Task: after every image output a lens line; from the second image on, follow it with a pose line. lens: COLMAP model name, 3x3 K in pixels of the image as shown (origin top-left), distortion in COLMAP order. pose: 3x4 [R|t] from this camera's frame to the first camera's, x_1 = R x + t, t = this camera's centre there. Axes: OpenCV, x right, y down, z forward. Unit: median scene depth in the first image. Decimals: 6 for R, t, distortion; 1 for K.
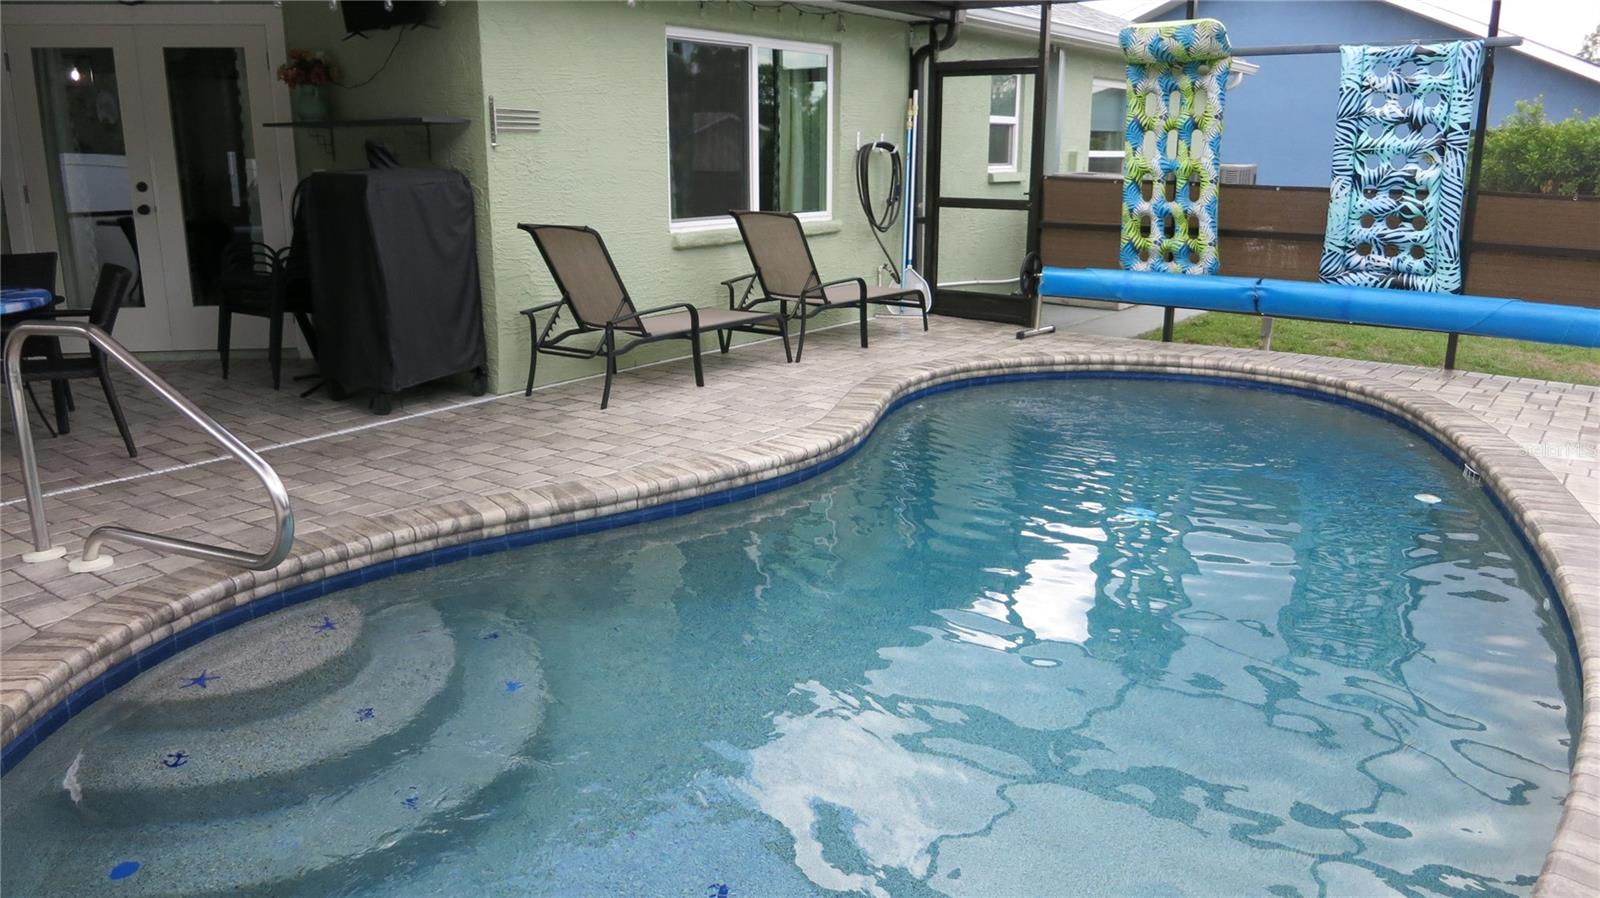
lens RADIAL K [[1150.1, 0, 797.9], [0, 1150.1, 446.8], [0, 0, 1]] dist [-0.037279, -0.003408]
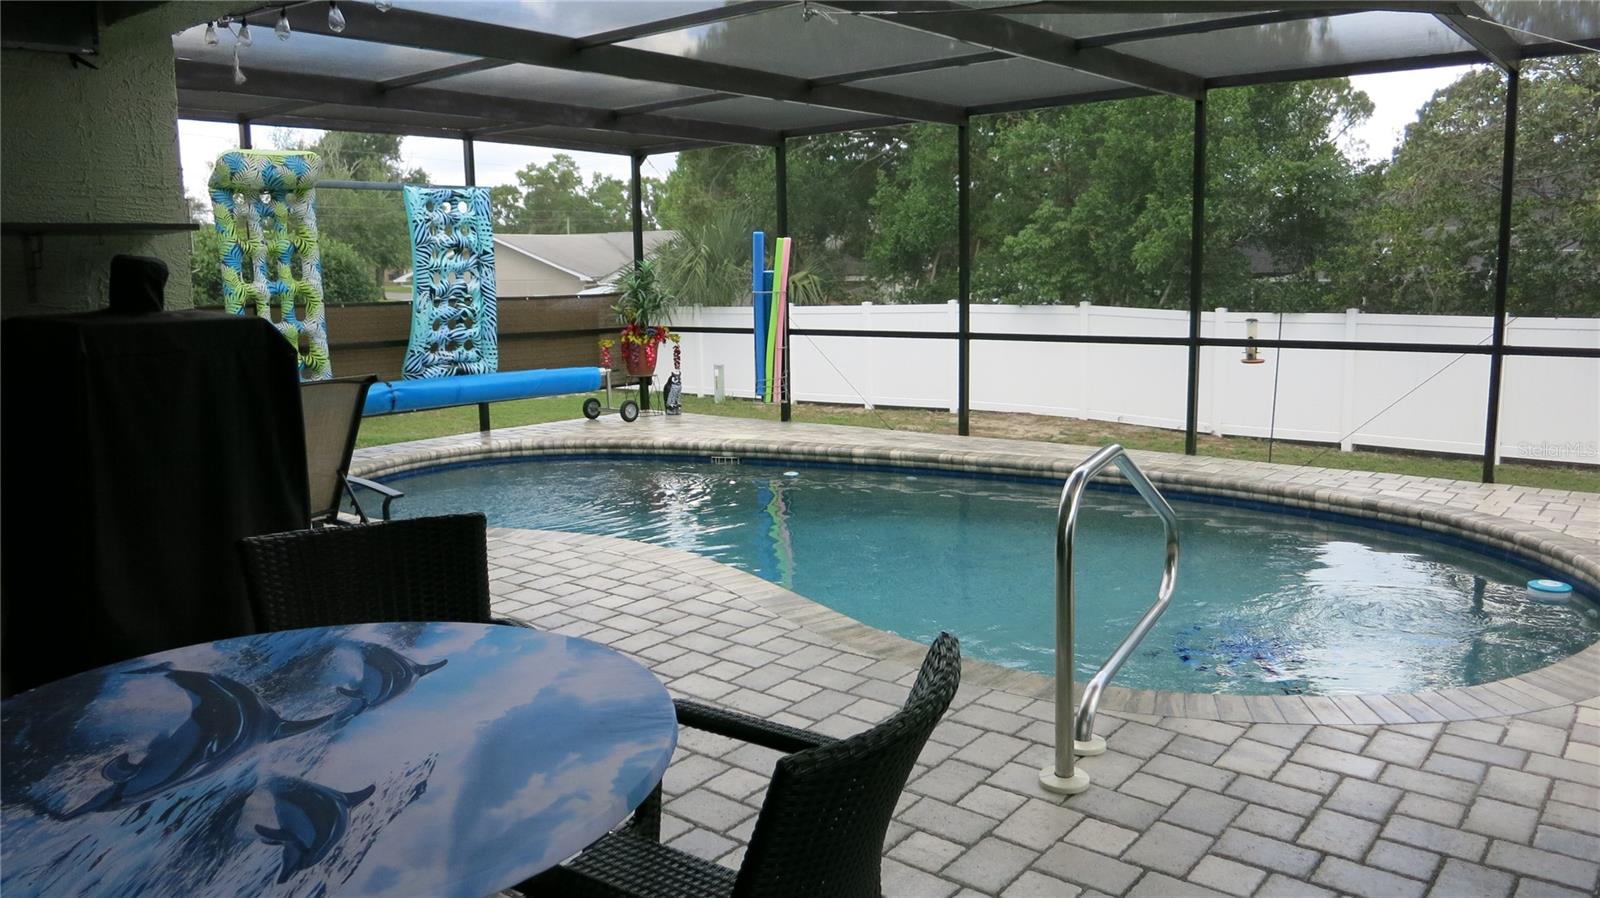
lens RADIAL K [[1150.1, 0, 797.9], [0, 1150.1, 446.8], [0, 0, 1]] dist [-0.037279, -0.003408]
pose [[0.045397, -0.162492, 0.985665, -0.748221], [0.264038, 0.953545, 0.145036, -0.150817], [-0.963443, 0.253669, 0.086192, 0.551425]]
